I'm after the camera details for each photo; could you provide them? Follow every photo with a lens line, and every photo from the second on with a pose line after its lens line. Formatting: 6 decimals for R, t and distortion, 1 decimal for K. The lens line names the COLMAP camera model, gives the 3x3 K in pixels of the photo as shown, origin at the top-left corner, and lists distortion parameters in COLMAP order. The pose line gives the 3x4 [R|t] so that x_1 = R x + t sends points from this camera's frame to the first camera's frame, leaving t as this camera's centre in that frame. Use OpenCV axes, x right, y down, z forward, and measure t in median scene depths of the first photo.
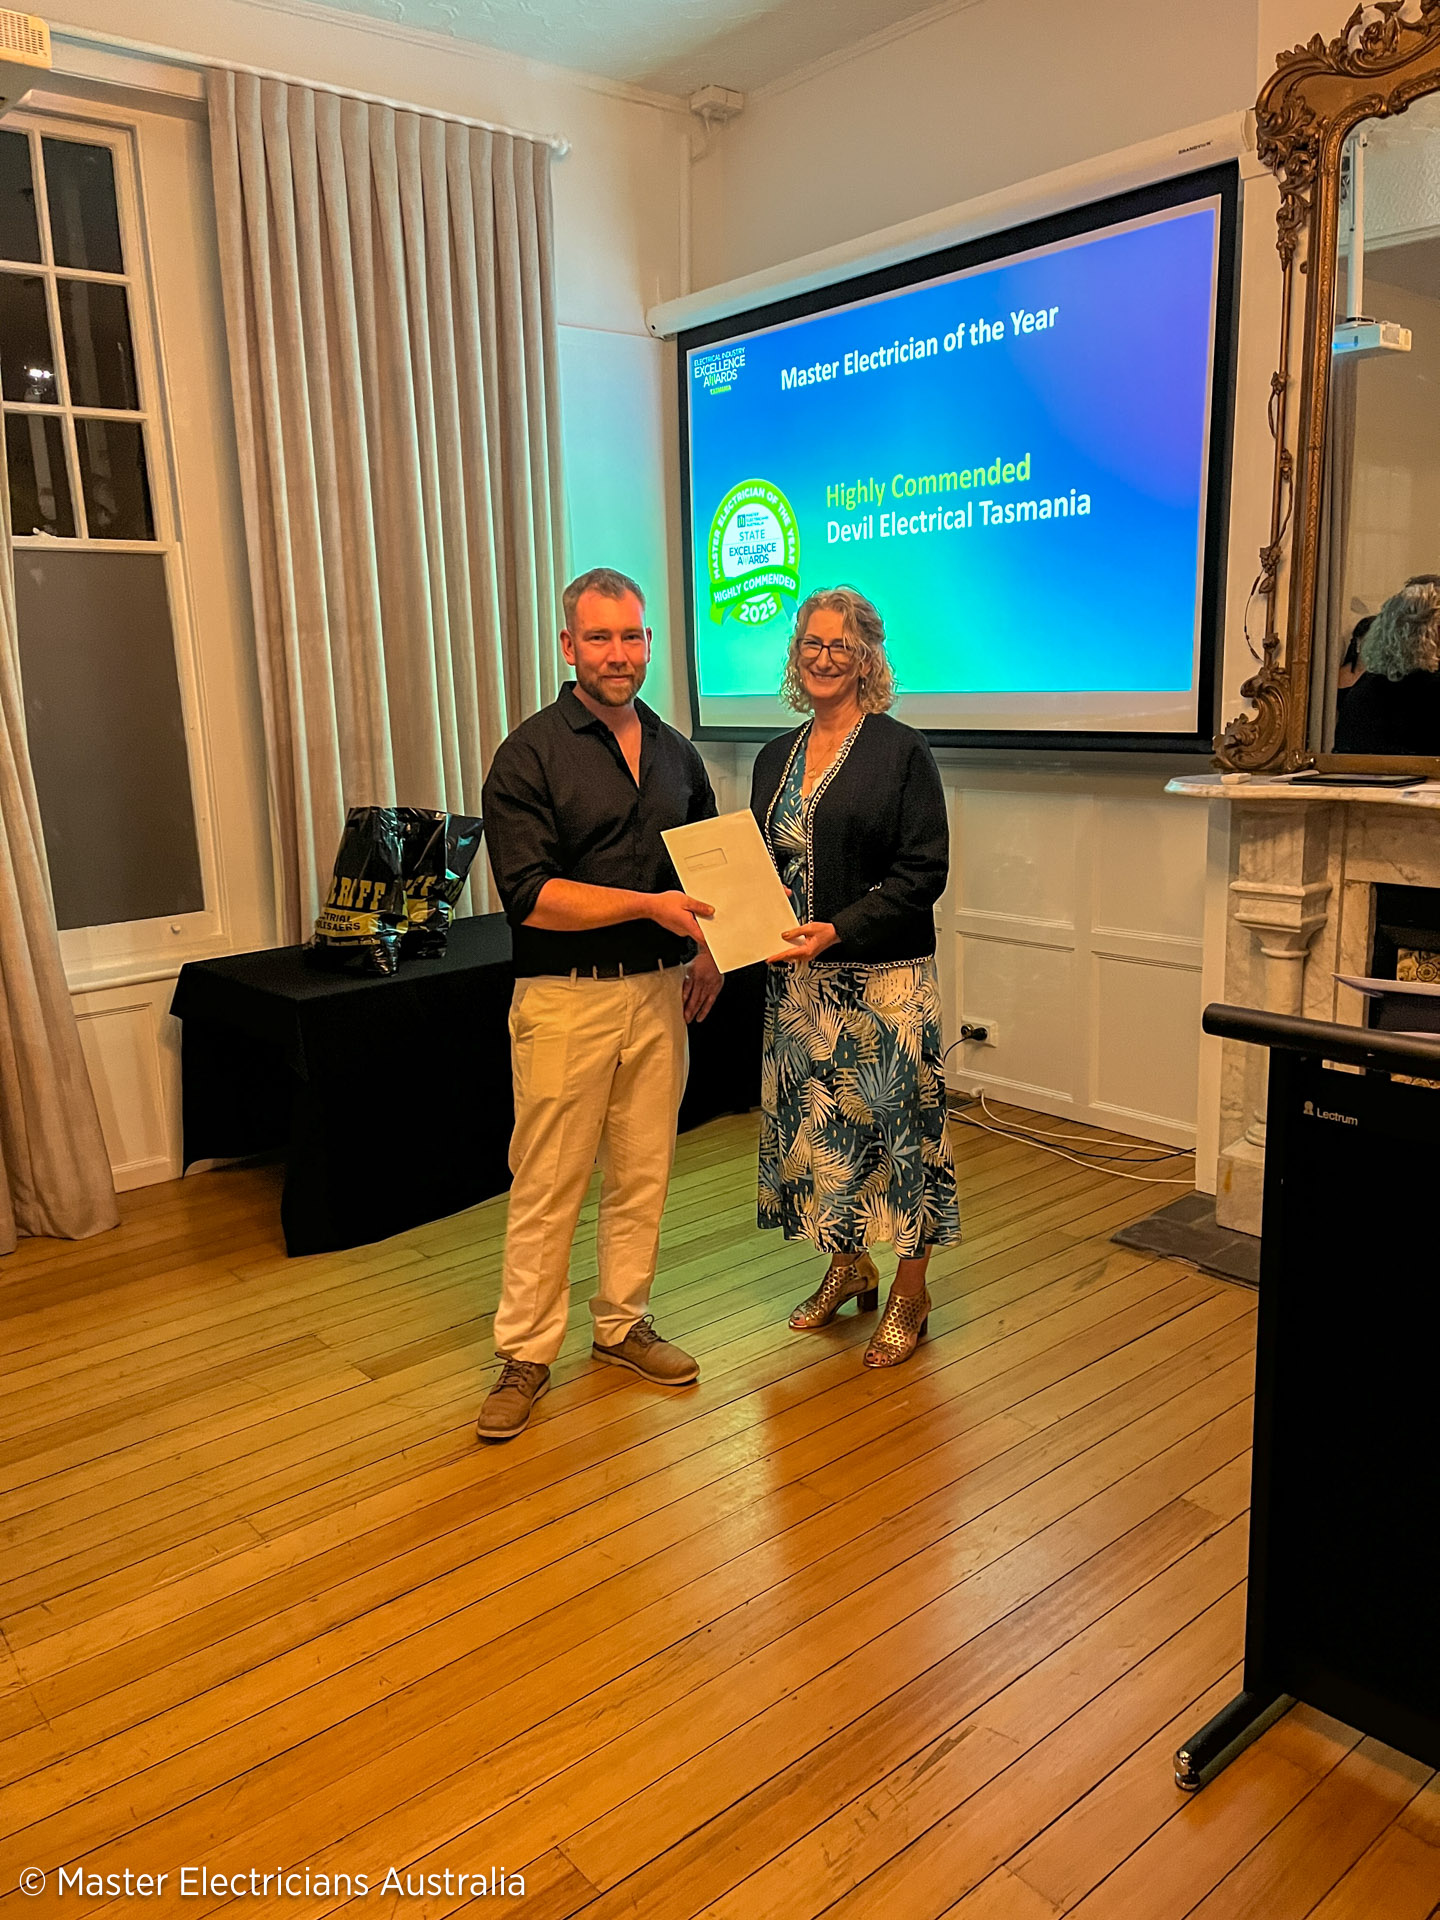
lens RADIAL K [[1453.6, 0, 716.4], [0, 1453.6, 975.8], [0, 0, 1]] dist [0.079665, -0.104068]
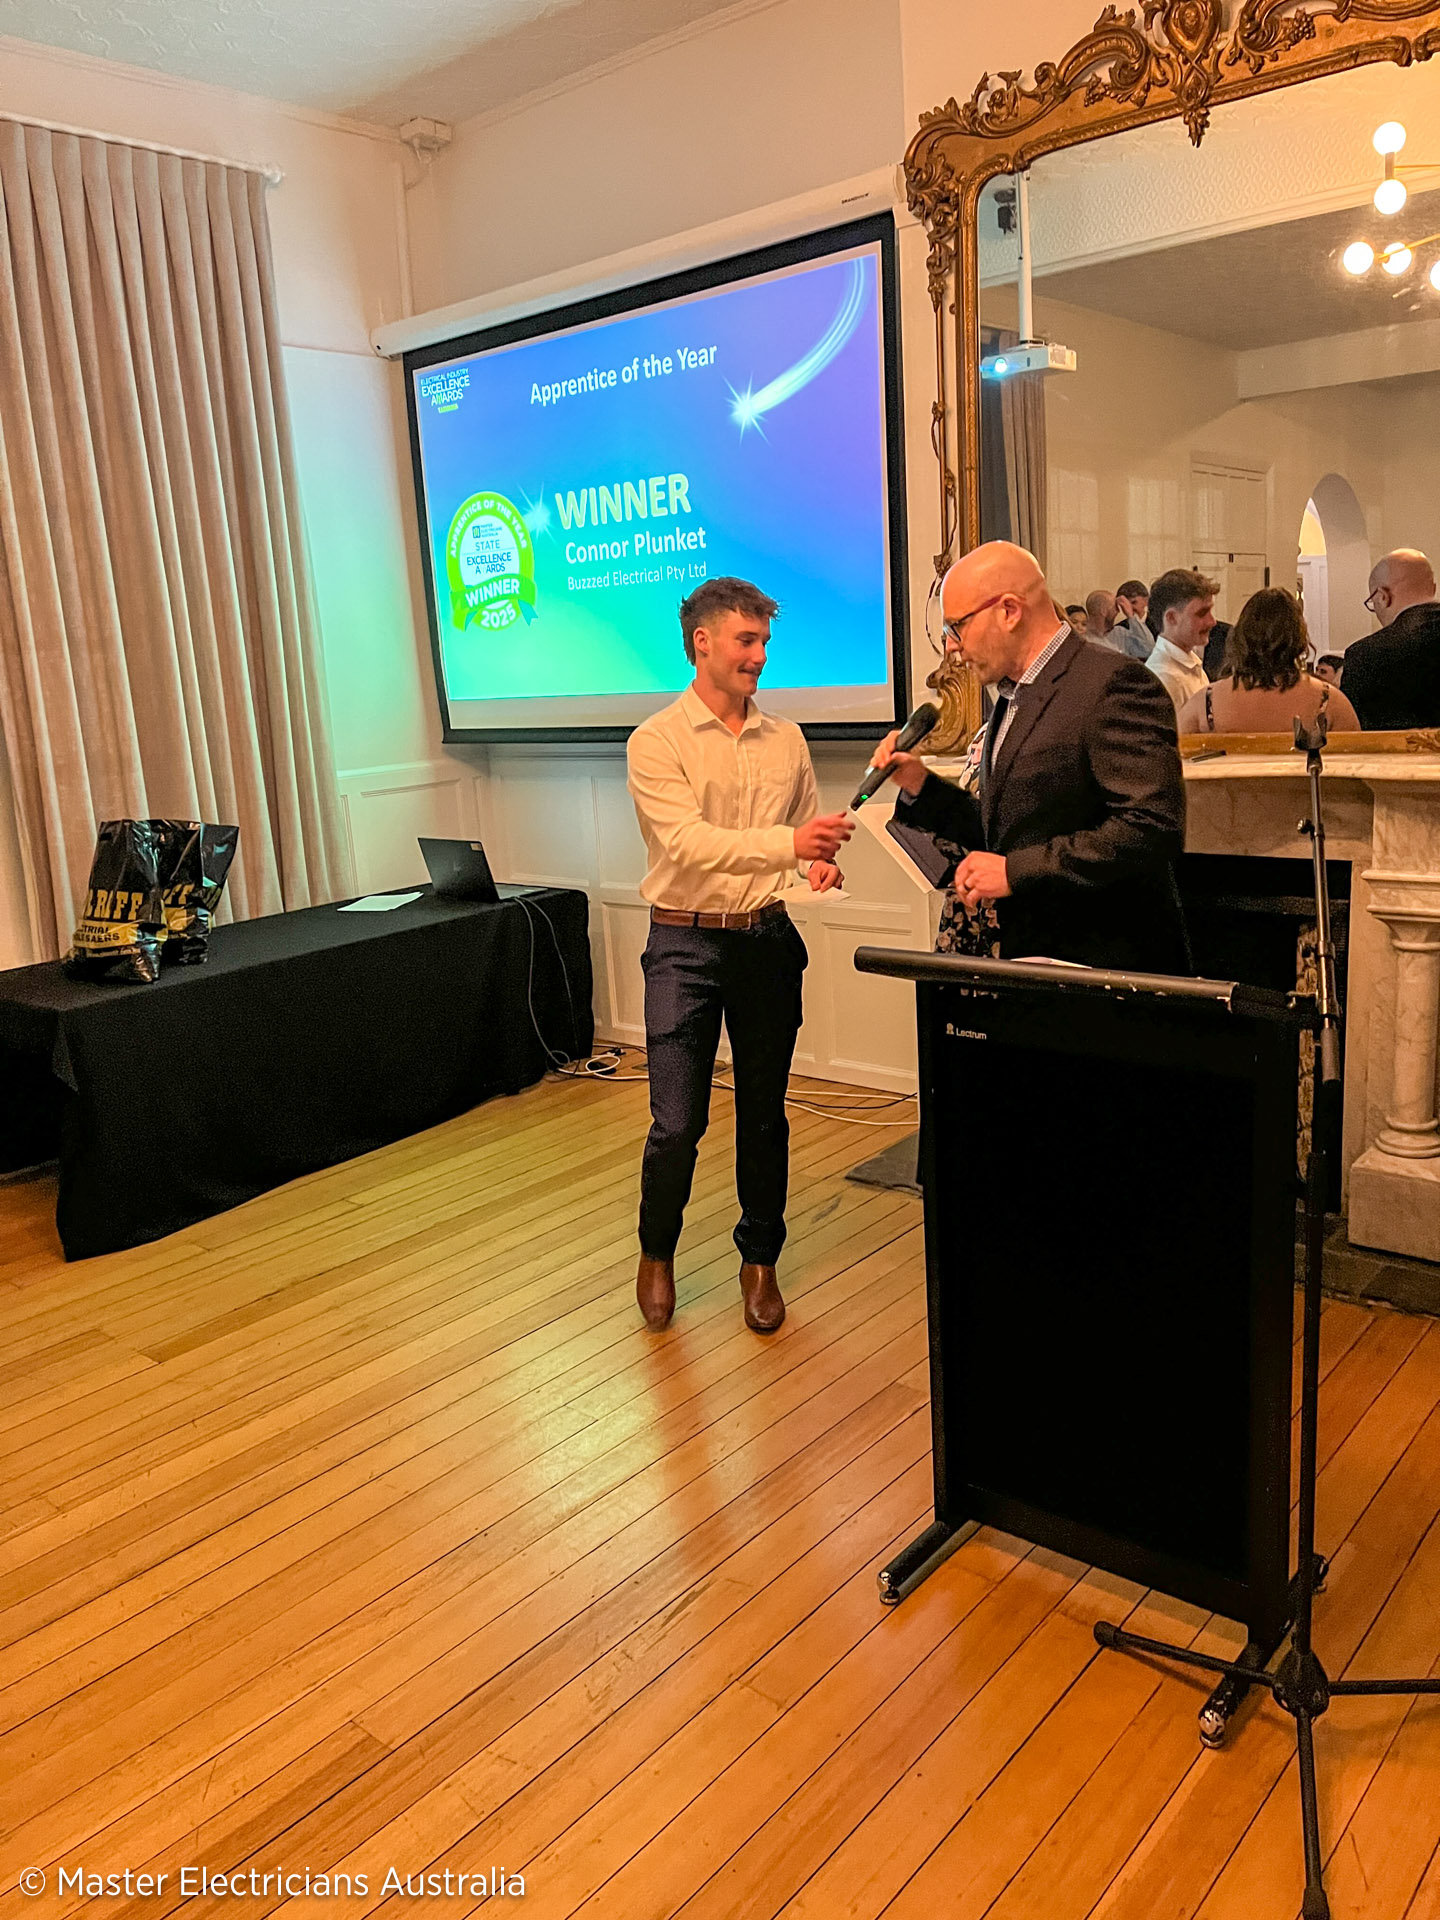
lens RADIAL K [[1451.9, 0, 713.3], [0, 1451.9, 980.9], [0, 0, 1]] dist [0.074327, -0.099509]
pose [[0.987845, -0.061482, 0.142765, 0.020974], [0.060748, 0.998108, 0.009501, 0.013978], [-0.143079, -0.000713, 0.989711, -0.084811]]
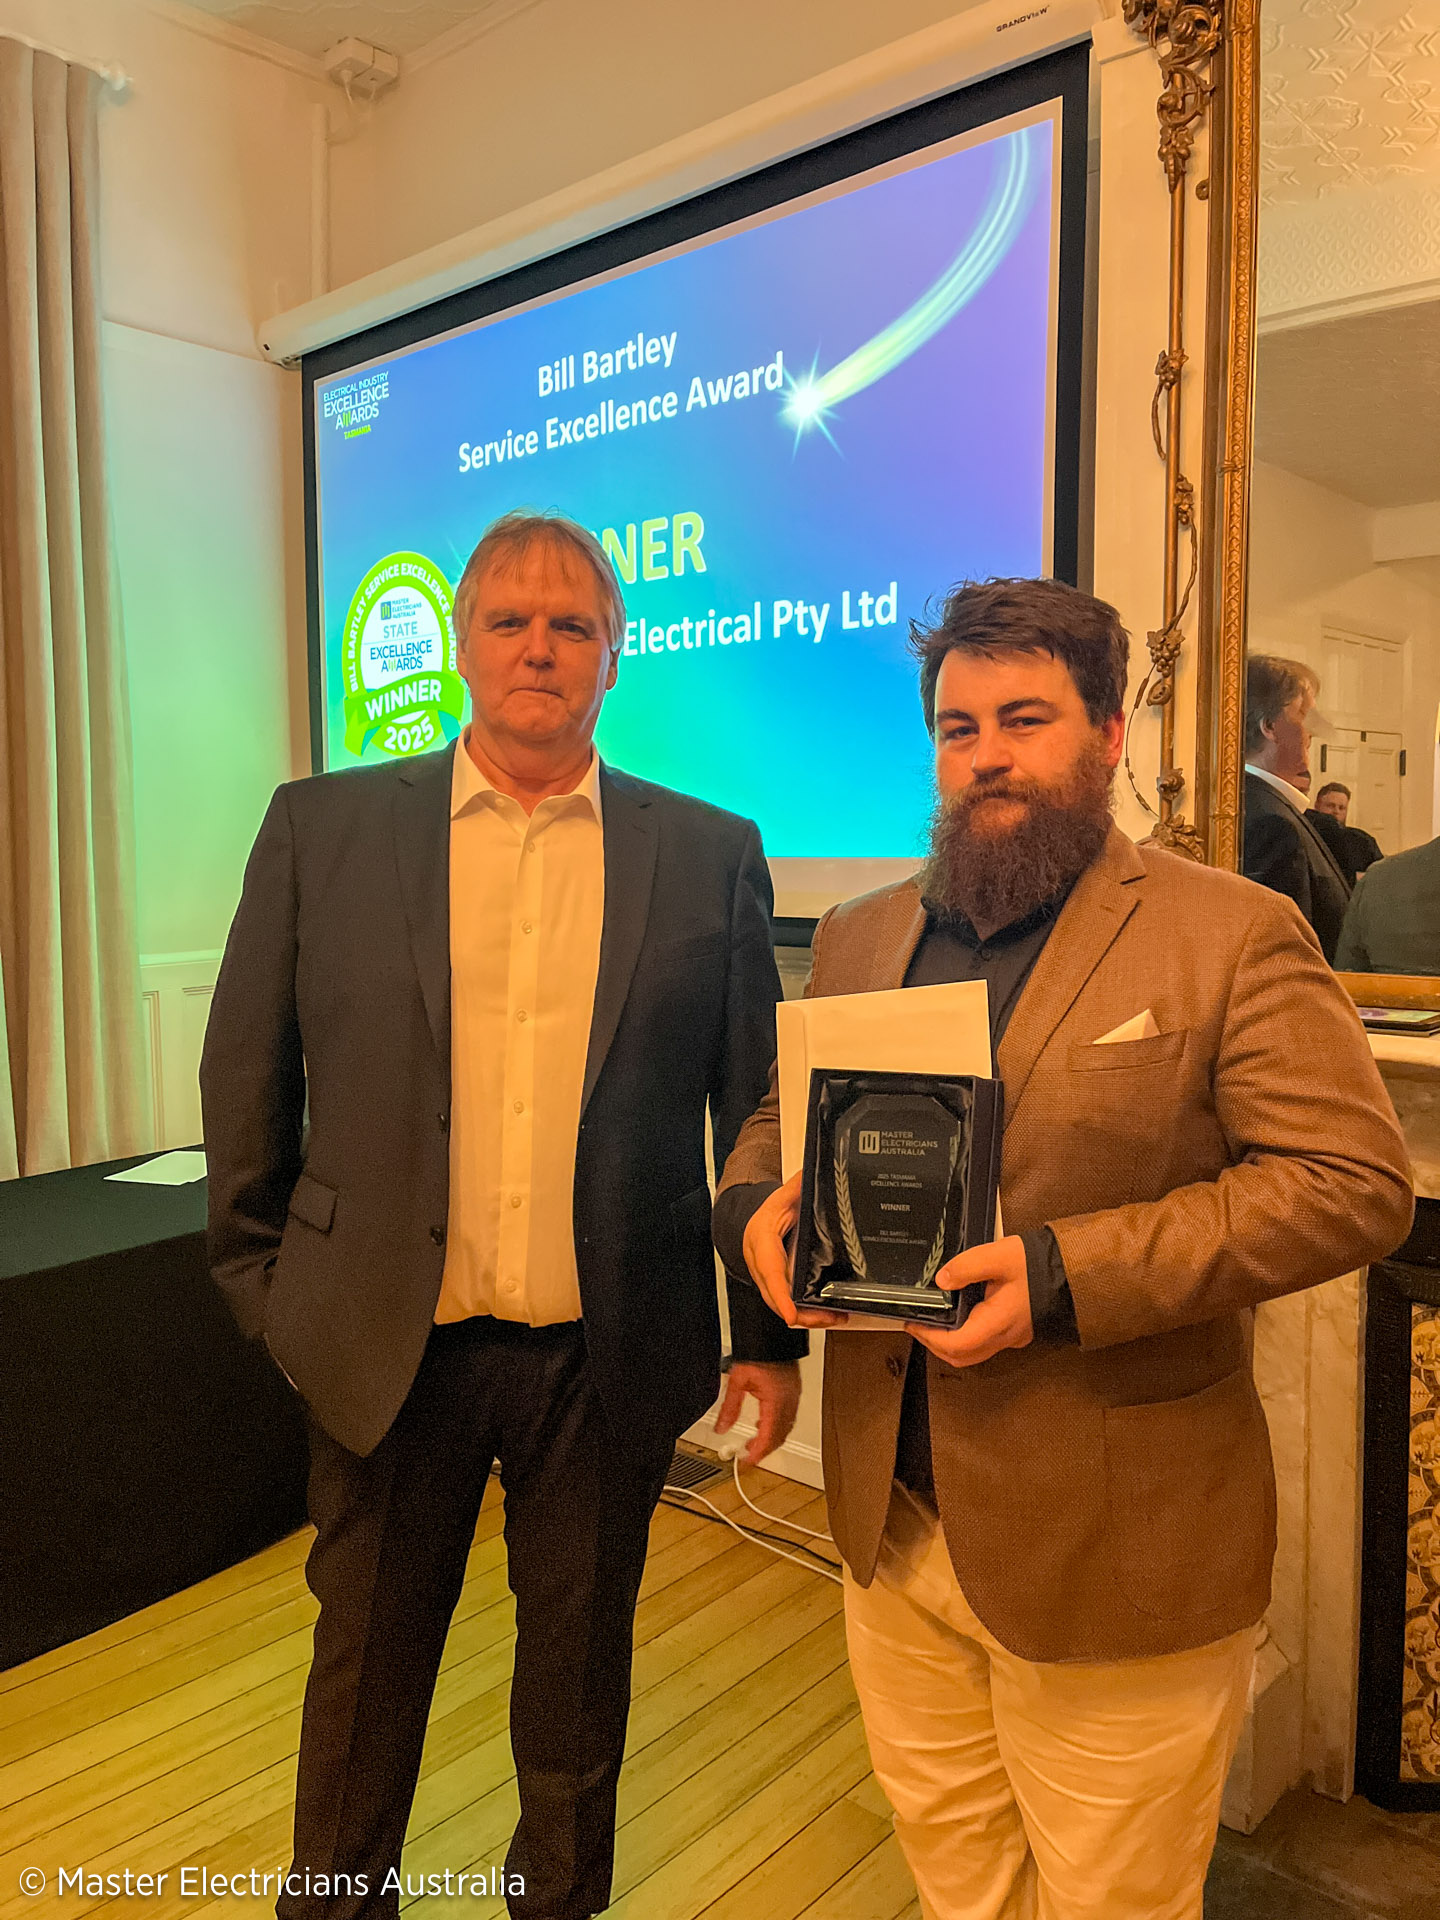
lens RADIAL K [[1459.9, 0, 708.9], [0, 1459.9, 948.3], [0, 0, 1]] dist [0.061189, -0.060320]
pose [[0.990550, 0.010825, 0.136726, 0.103899], [0.007611, 0.991006, -0.133599, -0.078064], [-0.136943, 0.133377, 0.981559, 0.429955]]
